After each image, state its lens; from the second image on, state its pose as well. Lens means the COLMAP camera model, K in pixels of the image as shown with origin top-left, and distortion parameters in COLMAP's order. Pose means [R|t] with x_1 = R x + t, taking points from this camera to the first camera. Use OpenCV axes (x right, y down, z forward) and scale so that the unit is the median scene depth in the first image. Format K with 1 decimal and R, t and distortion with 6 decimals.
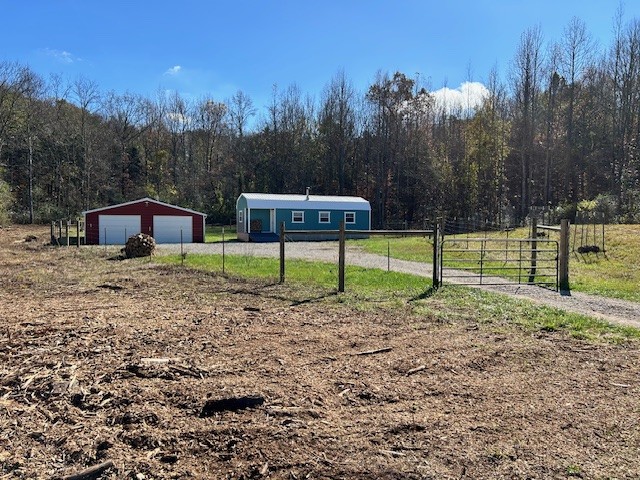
lens RADIAL K [[481.2, 0, 320.0], [0, 481.2, 240.0], [0, 0, 1]] dist [0.072612, -0.075576]
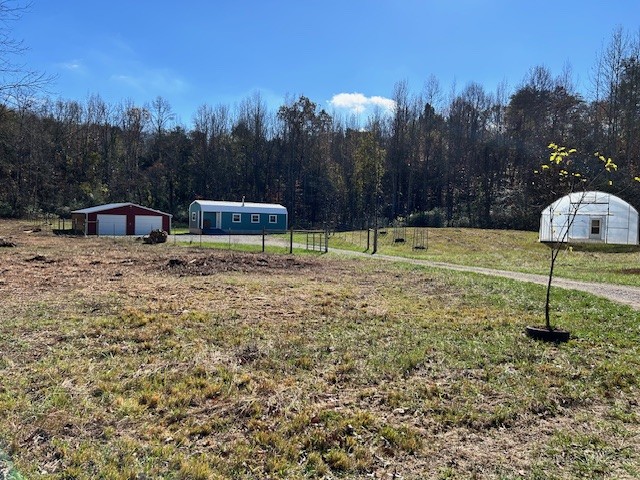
lens RADIAL K [[481.2, 0, 320.0], [0, 481.2, 240.0], [0, 0, 1]] dist [0.072612, -0.075576]
pose [[0.979022, 0.010974, 0.203461, -0.091579], [-0.012603, 0.999898, 0.006711, 0.004384], [-0.203367, -0.009134, 0.979060, -0.428171]]
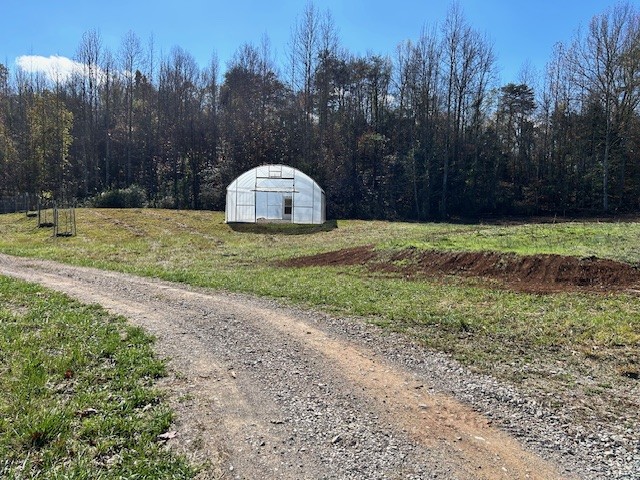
lens RADIAL K [[481.2, 0, 320.0], [0, 481.2, 240.0], [0, 0, 1]] dist [0.072612, -0.075576]
pose [[0.738357, -0.031262, 0.673685, 0.073615], [0.005547, 0.999173, 0.040287, 0.004988], [-0.674387, -0.026009, 0.737919, -0.295811]]
